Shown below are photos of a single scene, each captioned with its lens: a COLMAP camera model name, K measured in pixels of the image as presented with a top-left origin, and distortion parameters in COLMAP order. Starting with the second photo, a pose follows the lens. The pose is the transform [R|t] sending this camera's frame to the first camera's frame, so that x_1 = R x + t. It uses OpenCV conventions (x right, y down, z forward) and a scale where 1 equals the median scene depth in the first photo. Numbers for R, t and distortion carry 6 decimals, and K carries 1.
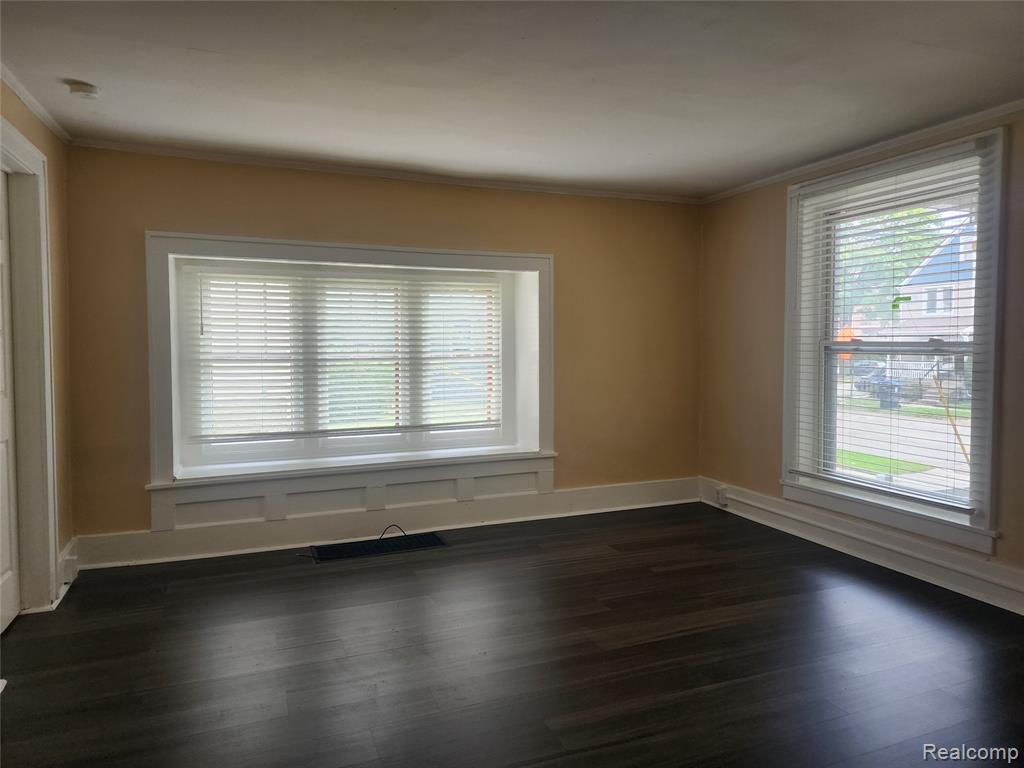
lens RADIAL K [[693.1, 0, 514.6], [0, 693.1, 371.1], [0, 0, 1]] dist [0.082970, -0.080177]
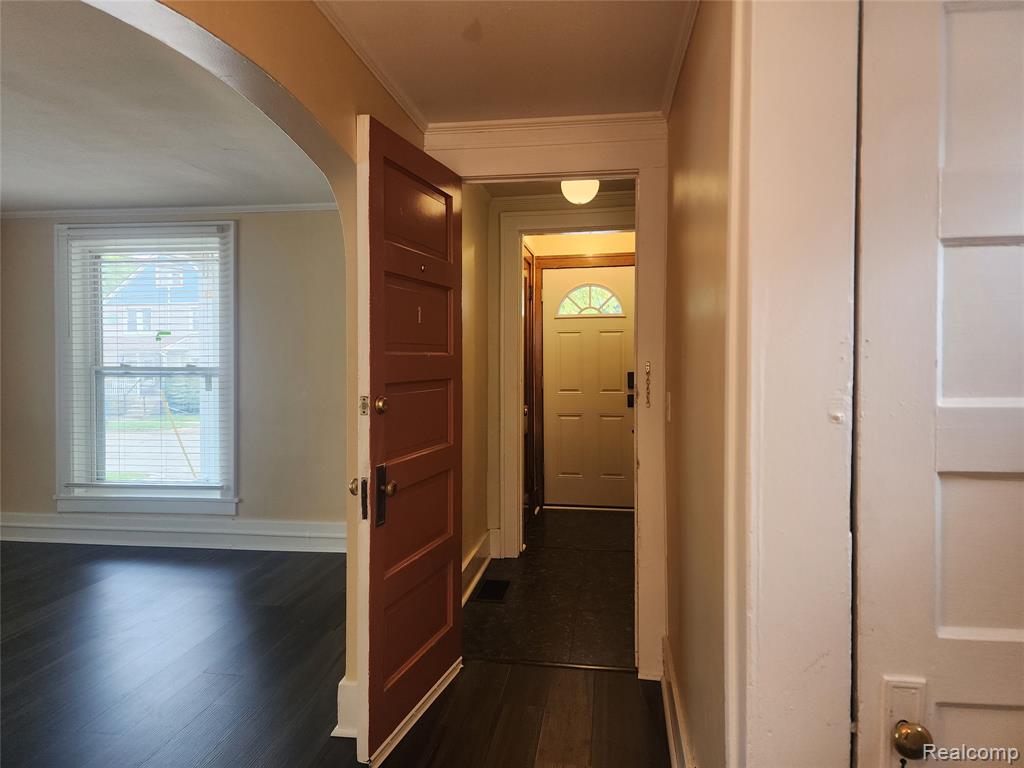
lens RADIAL K [[682.7, 0, 513.3], [0, 682.7, 363.7], [0, 0, 1]] dist [0.008527, 0.001650]
pose [[0.493971, -0.007164, 0.869449, -0.216861], [0.037172, 0.999226, -0.012886, -0.007977], [-0.868683, 0.038684, 0.493855, -0.162161]]
